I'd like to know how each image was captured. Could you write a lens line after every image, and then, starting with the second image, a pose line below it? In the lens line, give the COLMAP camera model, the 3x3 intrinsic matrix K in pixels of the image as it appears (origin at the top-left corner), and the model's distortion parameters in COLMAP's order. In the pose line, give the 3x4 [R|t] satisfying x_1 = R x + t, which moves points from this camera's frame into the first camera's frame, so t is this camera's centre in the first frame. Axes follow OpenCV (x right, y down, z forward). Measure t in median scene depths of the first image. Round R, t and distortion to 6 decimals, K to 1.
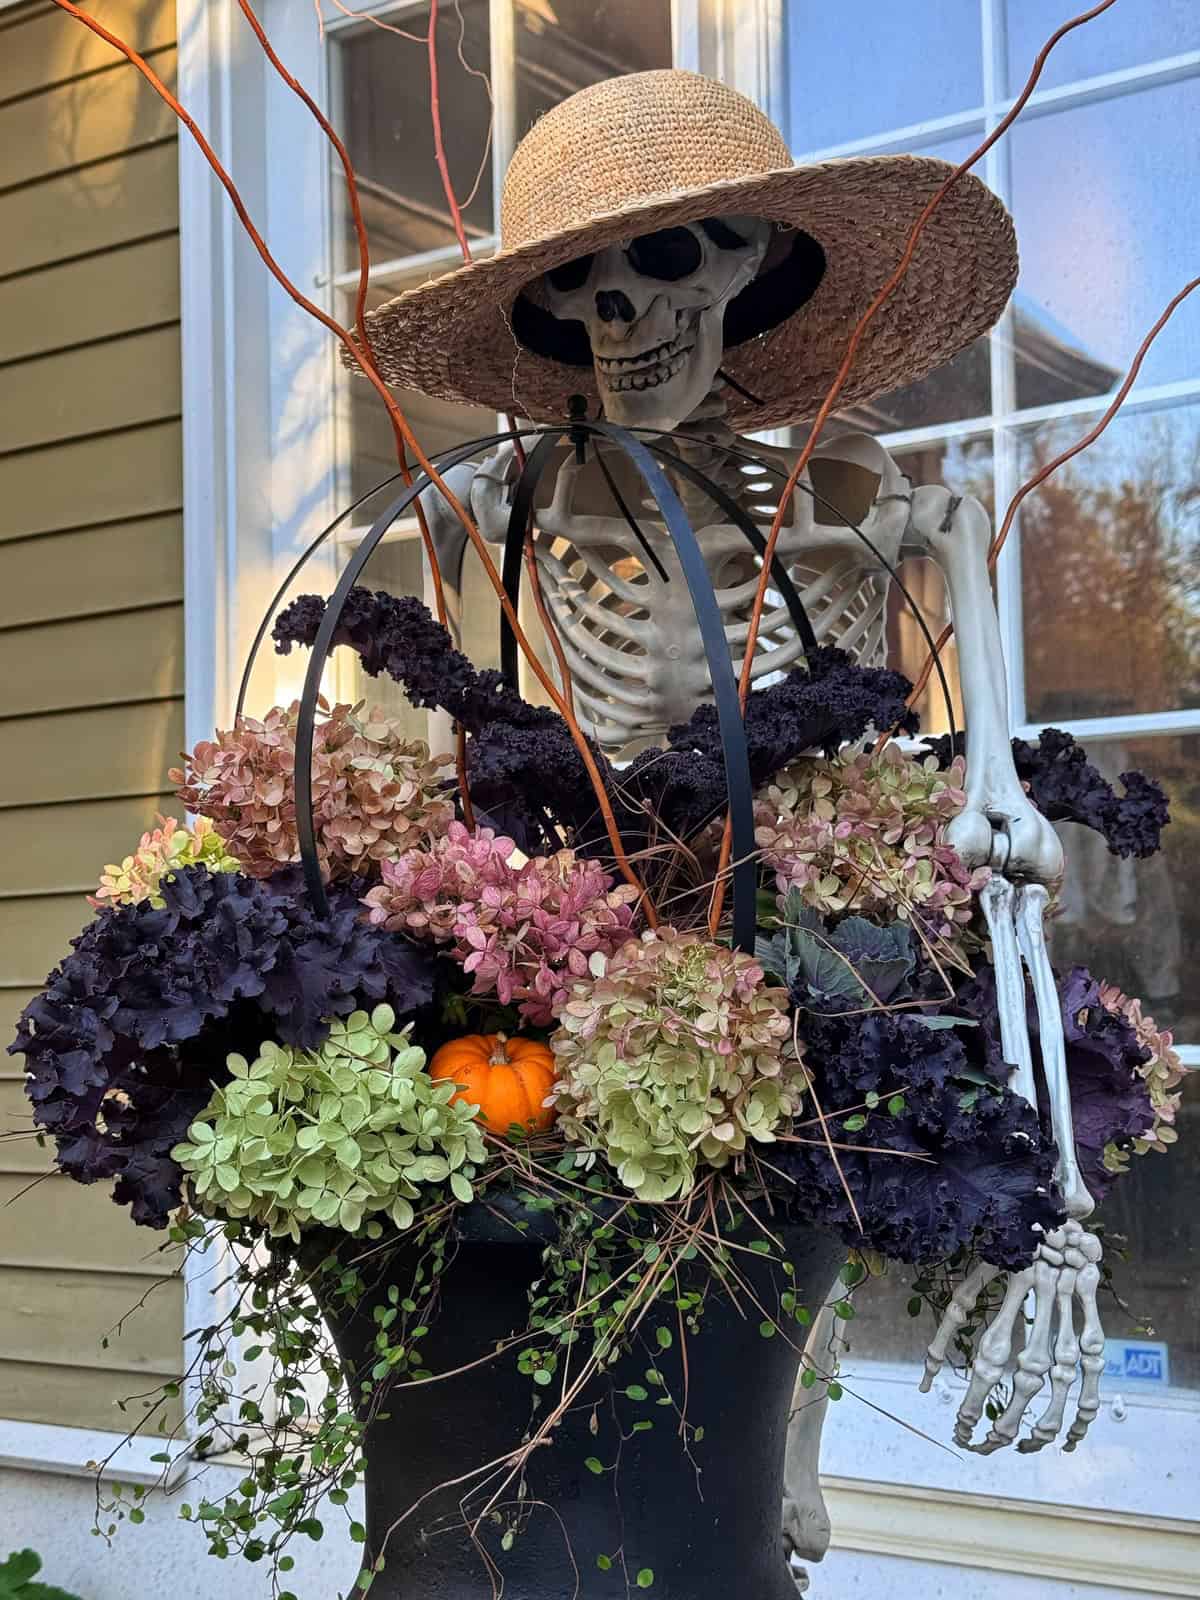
lens RADIAL K [[2258.7, 0, 600.0], [0, 2258.7, 800.0], [0, 0, 1]] dist [0.135492, -0.087945]
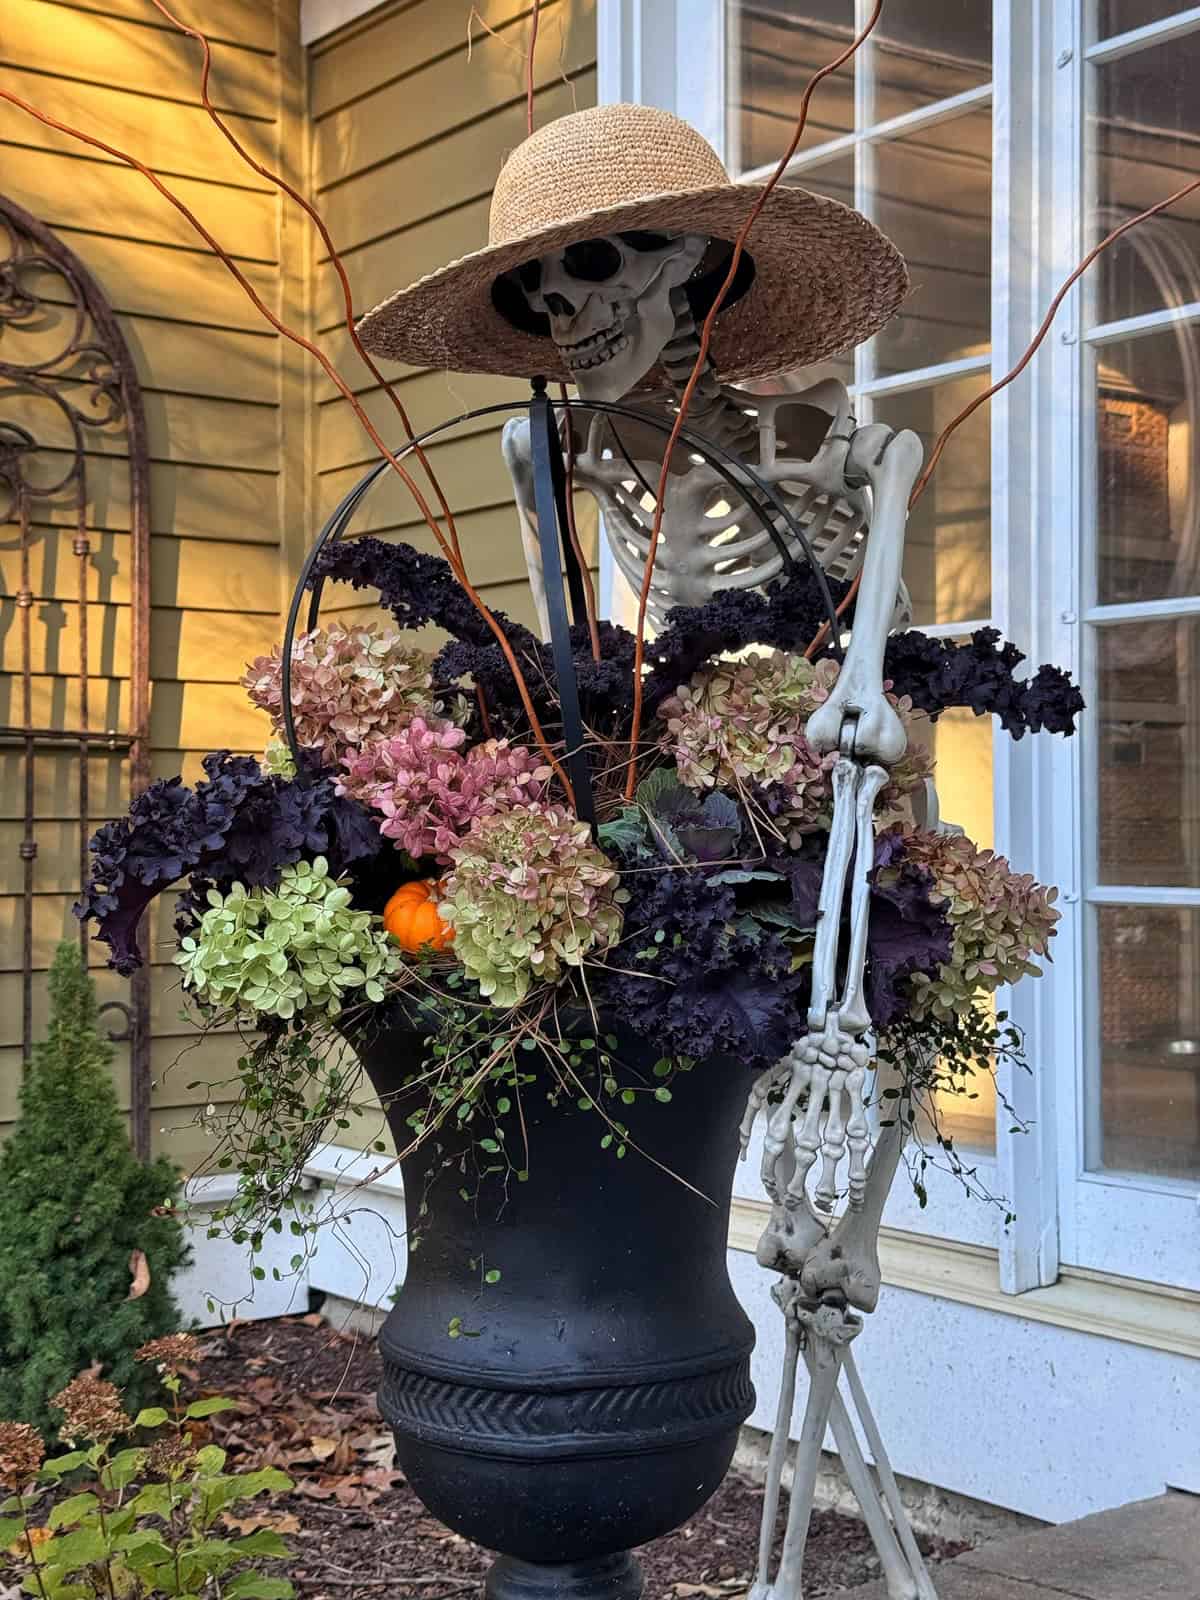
lens RADIAL K [[2258.7, 0, 600.0], [0, 2258.7, 800.0], [0, 0, 1]] dist [0.135492, -0.087945]
pose [[0.948264, 0.010006, -0.317325, 0.477227], [0.014877, 0.997005, 0.075894, -0.043057], [0.317134, -0.076689, 0.945275, -0.225109]]
